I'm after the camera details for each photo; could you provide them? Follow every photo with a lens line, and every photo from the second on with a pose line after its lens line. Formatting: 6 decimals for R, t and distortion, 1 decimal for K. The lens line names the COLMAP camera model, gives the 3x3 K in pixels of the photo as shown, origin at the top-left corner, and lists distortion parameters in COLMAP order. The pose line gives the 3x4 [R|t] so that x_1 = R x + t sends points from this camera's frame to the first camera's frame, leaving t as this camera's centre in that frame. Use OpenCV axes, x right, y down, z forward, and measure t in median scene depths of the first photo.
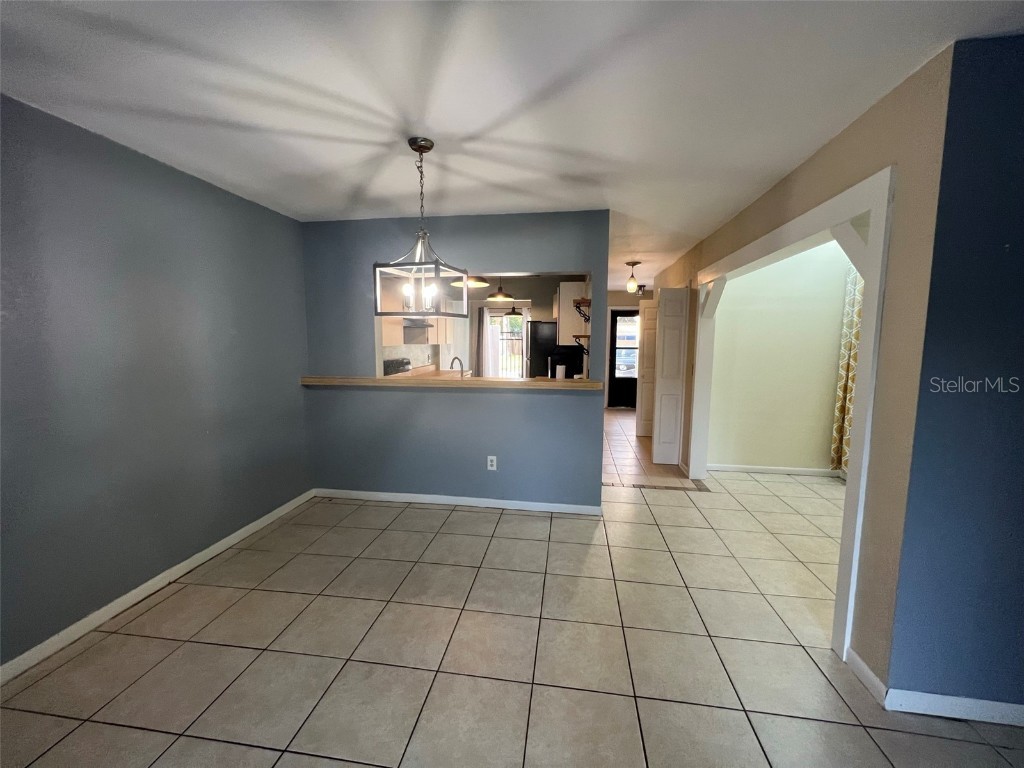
lens RADIAL K [[413.8, 0, 507.9], [0, 413.8, 382.4], [0, 0, 1]] dist [-0.000095, 0.001001]
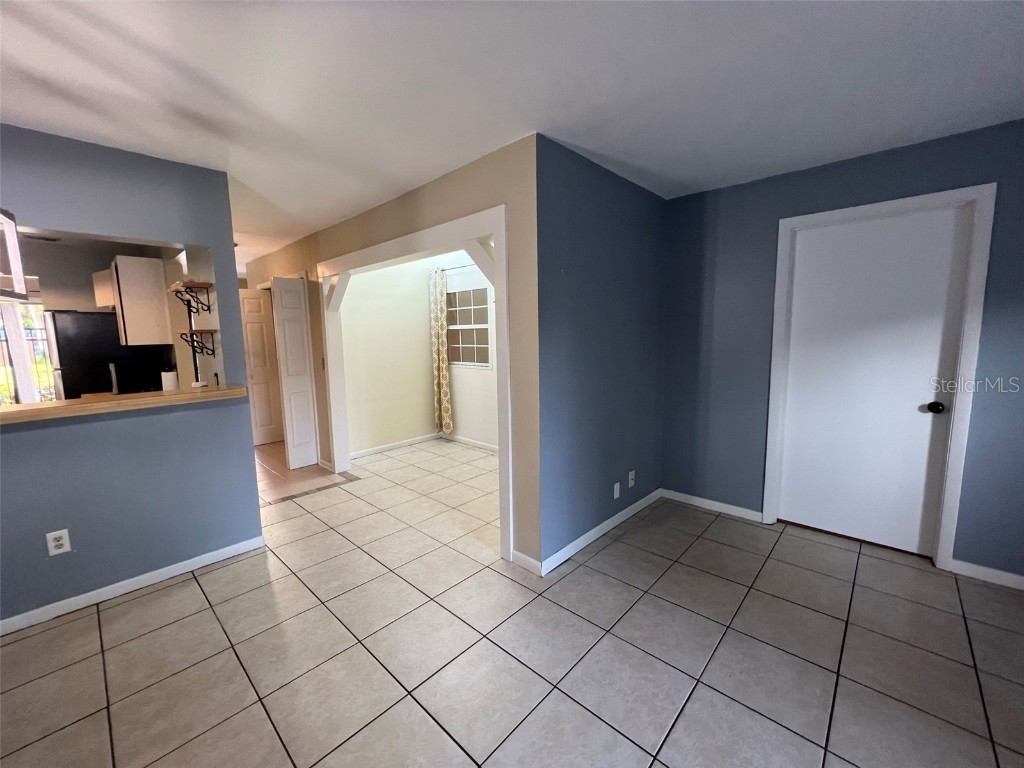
lens RADIAL K [[413.8, 0, 508.8], [0, 413.8, 382.4], [0, 0, 1]] dist [-0.000095, 0.001001]
pose [[0.568530, -0.118834, 0.814035, -0.134375], [0.108901, 0.991675, 0.068708, -0.008507], [-0.815423, 0.049587, 0.576738, 0.098722]]
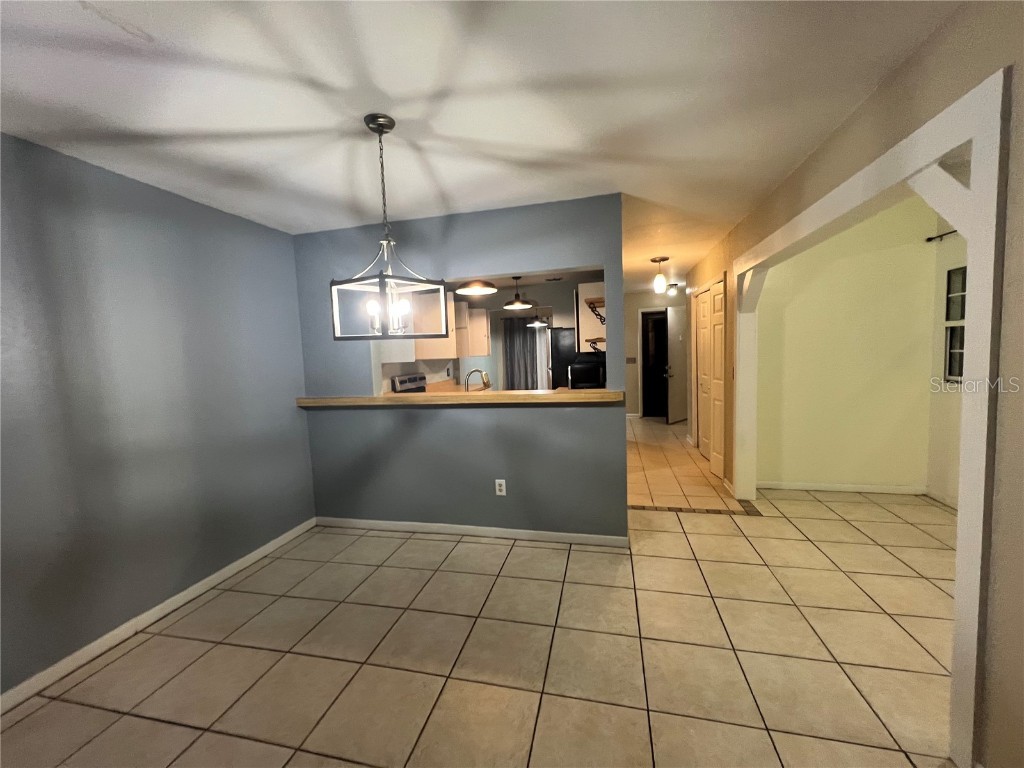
lens RADIAL K [[411.3, 0, 507.3], [0, 411.3, 384.0], [0, 0, 1]] dist [0.000172, 0.001238]
pose [[0.994948, -0.039055, -0.092480, 0.067850], [0.036830, 0.998992, -0.025654, -0.003959], [0.093388, 0.022118, 0.995384, 0.120585]]
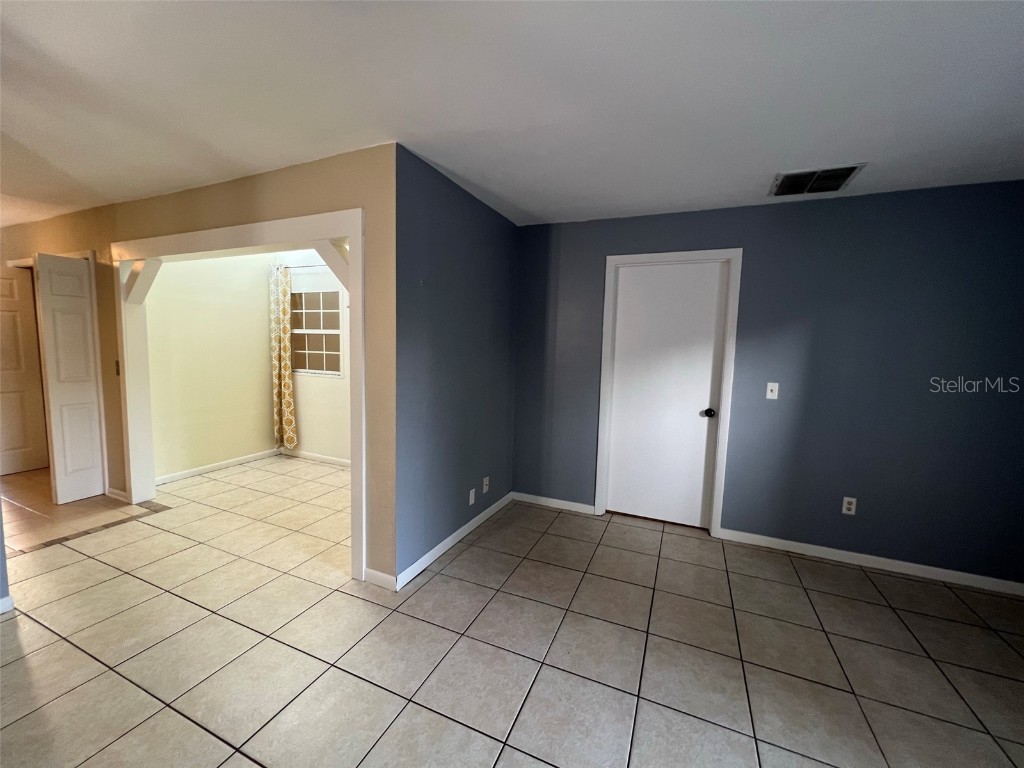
lens RADIAL K [[413.8, 0, 509.9], [0, 413.8, 382.3], [0, 0, 1]] dist [-0.000095, 0.001001]
pose [[0.261936, -0.093053, 0.960589, -0.146736], [0.075367, 0.994273, 0.075765, -0.008905], [-0.962138, 0.052551, 0.267449, 0.092932]]
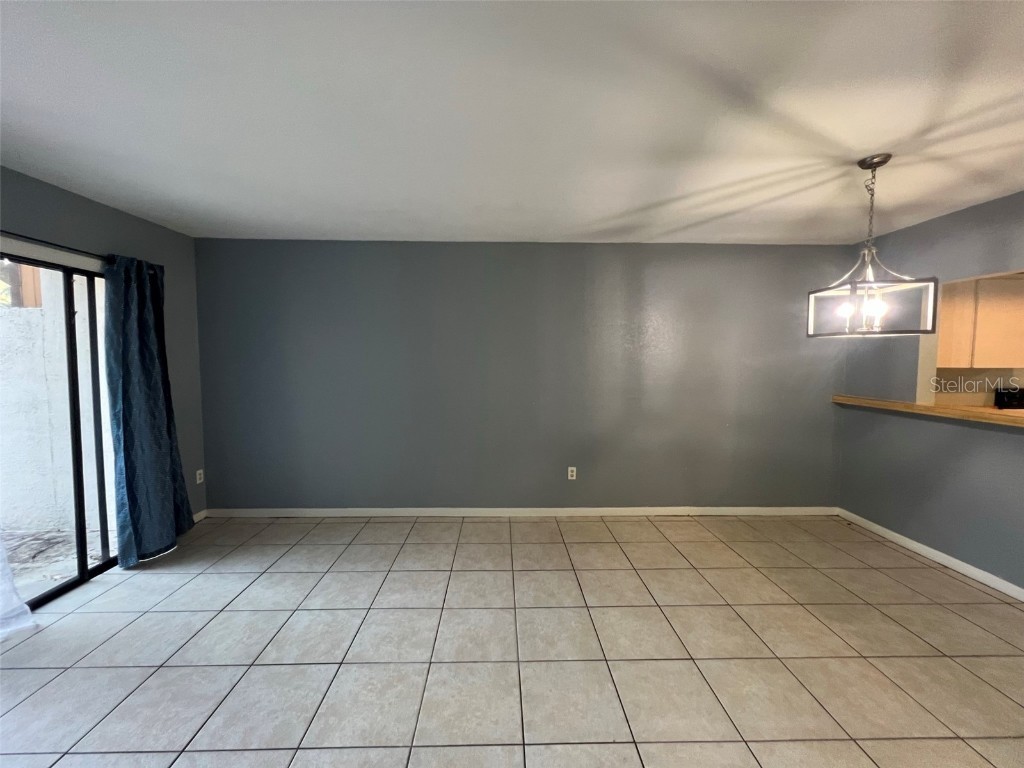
lens RADIAL K [[407.1, 0, 506.0], [0, 407.1, 384.3], [0, 0, 1]] dist [0.003384, 0.000357]
pose [[0.167391, 0.064394, -0.983785, 0.389306], [-0.105930, 0.993263, 0.046990, -0.000610], [0.980183, 0.096347, 0.173085, 0.015860]]
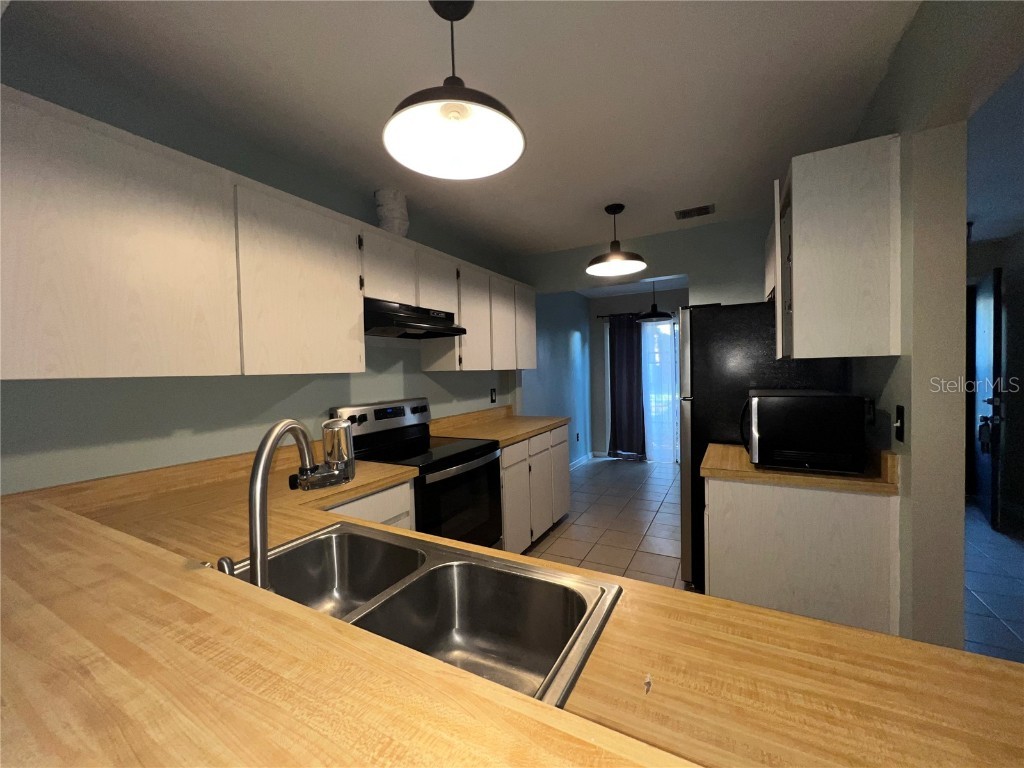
lens RADIAL K [[411.3, 0, 508.5], [0, 411.3, 382.8], [0, 0, 1]] dist [0.000172, 0.001238]
pose [[0.939252, -0.021139, -0.342576, 0.040766], [-0.002882, 0.997581, -0.069457, -0.076838], [0.343216, 0.066225, 0.936919, 0.971120]]
